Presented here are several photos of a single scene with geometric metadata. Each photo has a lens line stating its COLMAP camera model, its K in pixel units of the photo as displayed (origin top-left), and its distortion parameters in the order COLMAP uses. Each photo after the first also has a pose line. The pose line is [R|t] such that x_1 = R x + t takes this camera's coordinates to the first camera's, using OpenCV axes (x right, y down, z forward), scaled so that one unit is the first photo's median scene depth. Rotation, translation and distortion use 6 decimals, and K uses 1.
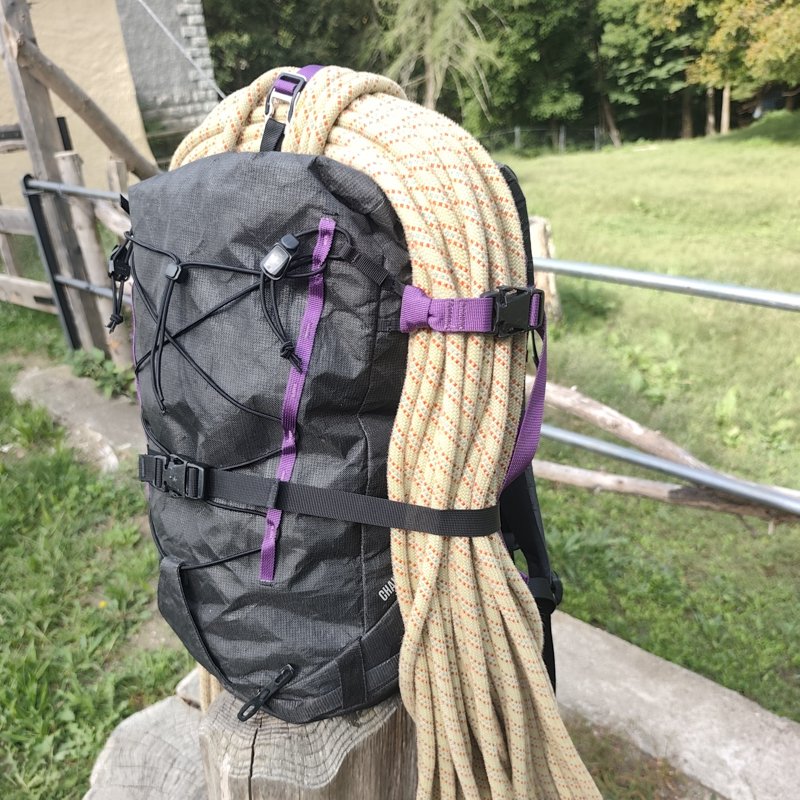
lens RADIAL K [[732.5, 0, 400.1], [0, 732.5, 452.9], [0, 0, 1]] dist [-0.002542, -0.017420]
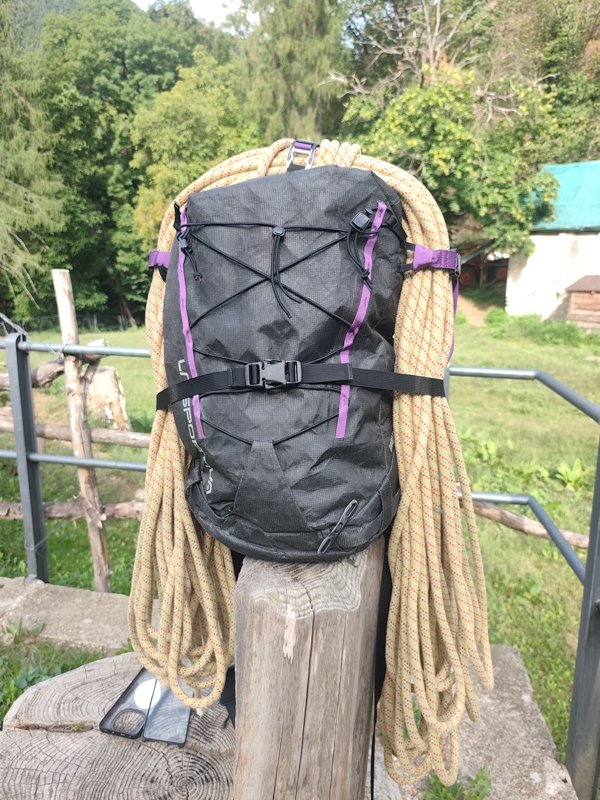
lens RADIAL K [[543.3, 0, 300.0], [0, 543.3, 400.0], [0, 0, 1]] dist [-0.001526, -0.004251]
pose [[0.848460, -0.051851, 0.526713, -0.858266], [0.188597, 0.959481, -0.209349, 0.328895], [-0.494516, 0.276961, 0.823861, 0.124862]]
